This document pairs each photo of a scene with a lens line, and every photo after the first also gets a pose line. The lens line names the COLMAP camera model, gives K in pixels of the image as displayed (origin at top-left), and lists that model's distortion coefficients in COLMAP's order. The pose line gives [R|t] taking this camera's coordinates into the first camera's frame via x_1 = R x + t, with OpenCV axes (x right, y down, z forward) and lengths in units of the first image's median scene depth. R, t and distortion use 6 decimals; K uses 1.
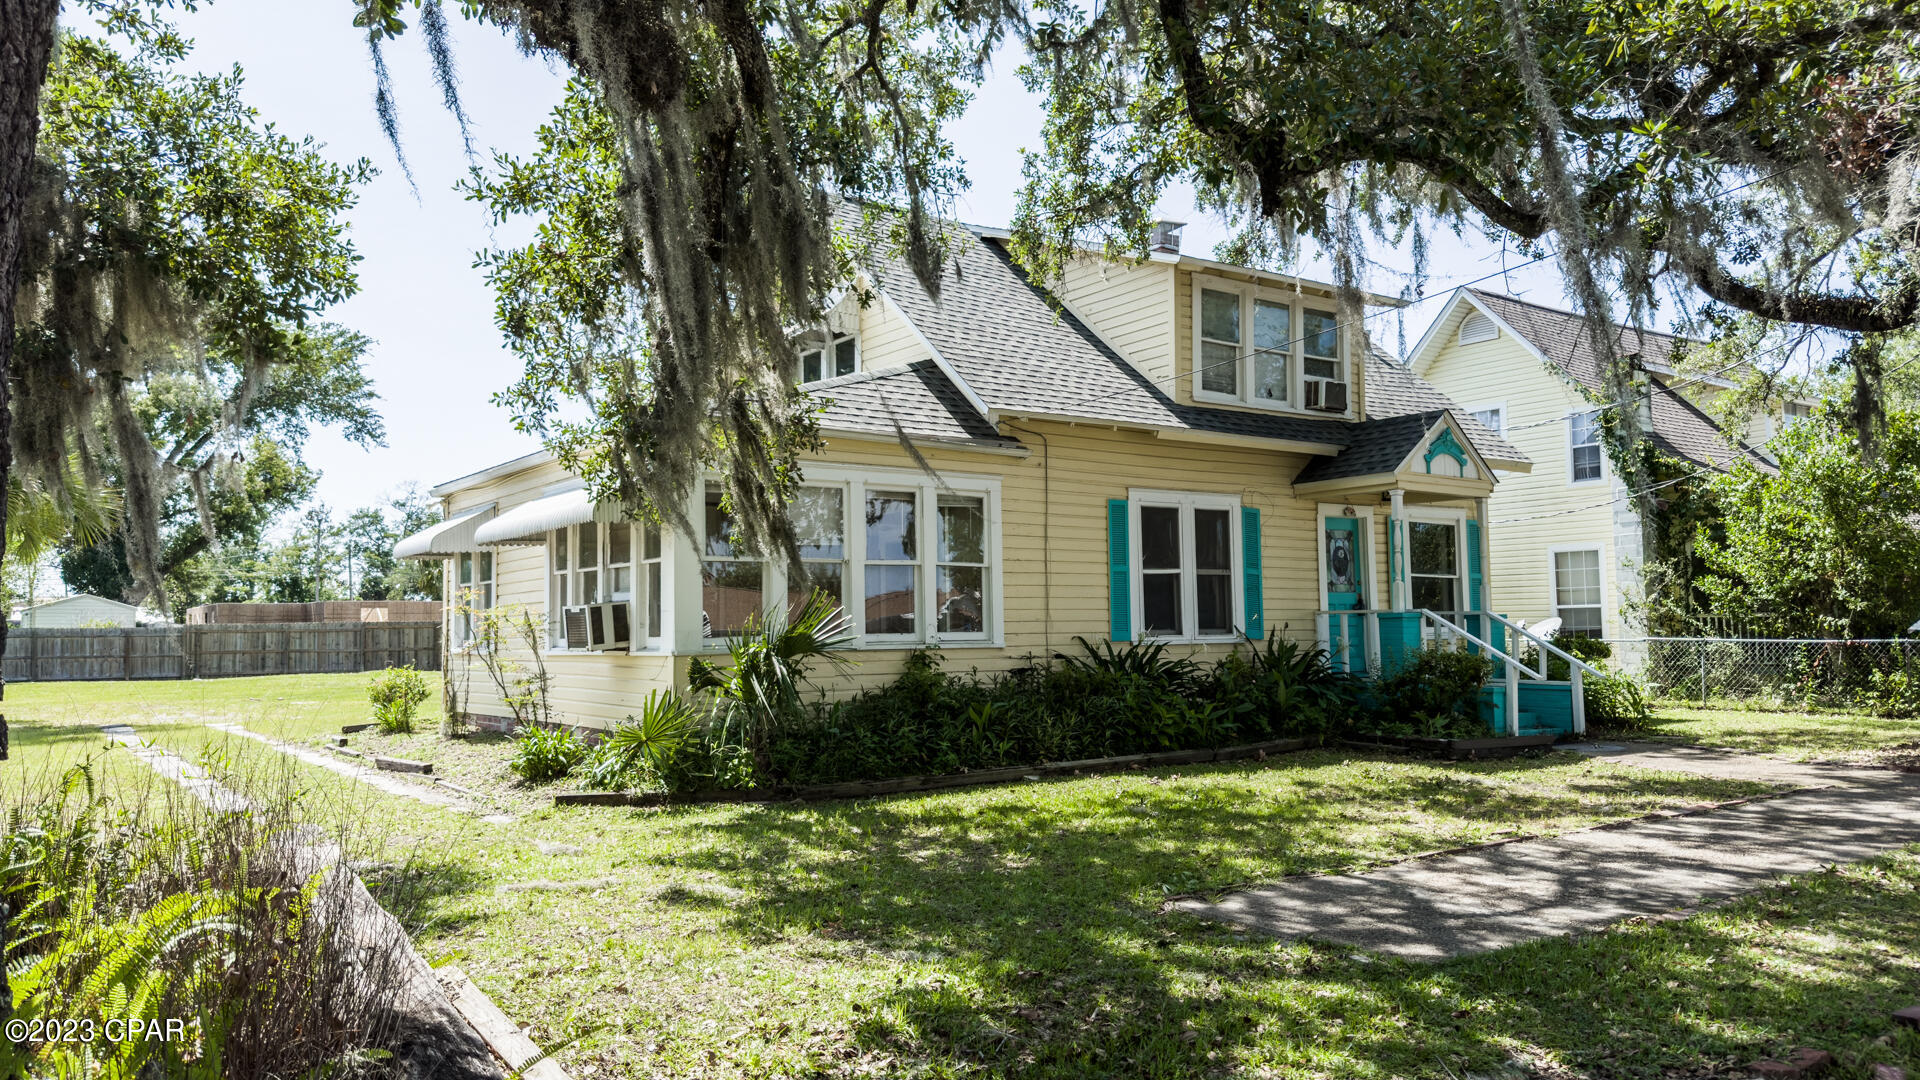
lens RADIAL K [[1329.6, 0, 947.8], [0, 1329.6, 557.1], [0, 0, 1]] dist [0.072207, -0.078956]
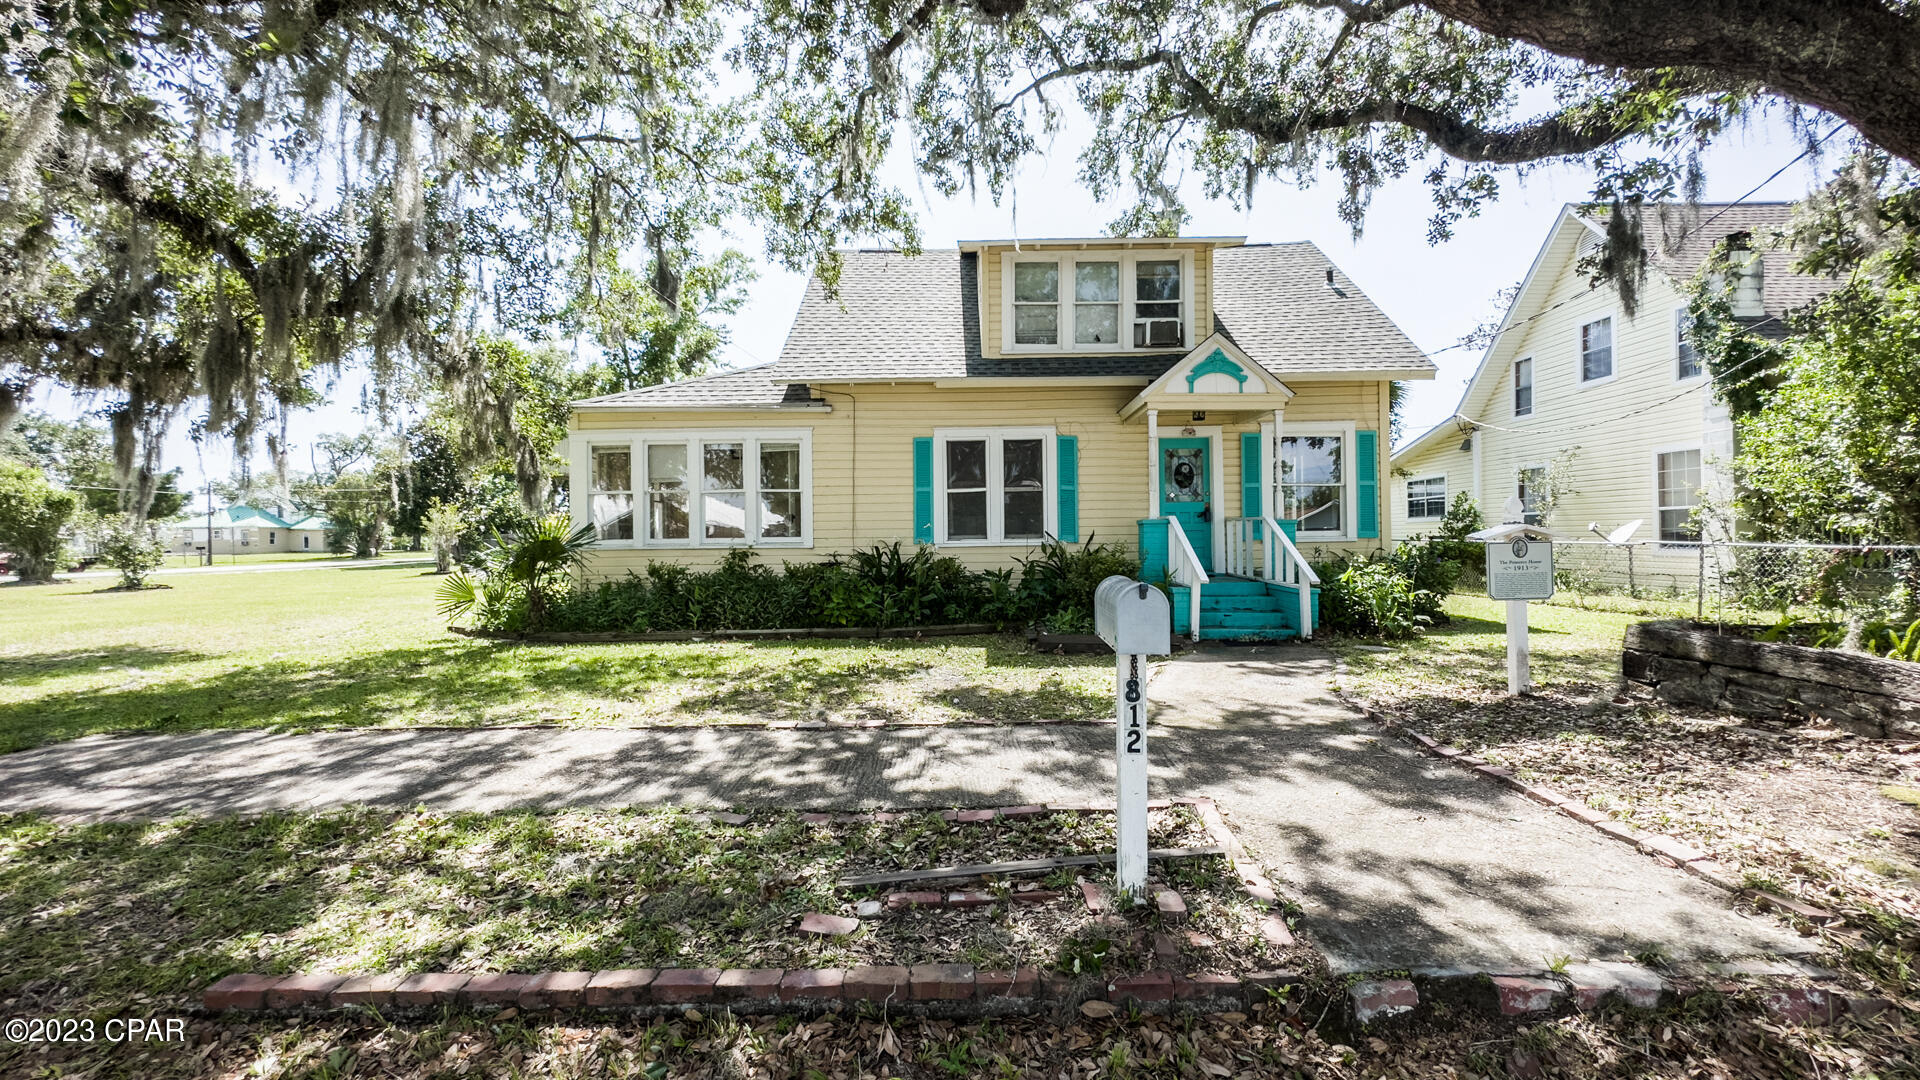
lens RADIAL K [[759.2, 0, 958.6], [0, 759.2, 540.3], [0, 0, 1]] dist [-0.001727, 0.000662]
pose [[0.810716, 0.004868, -0.585419, 0.574859], [0.034562, 0.997823, 0.056159, 0.017192], [0.584418, -0.065762, 0.808784, 0.382110]]
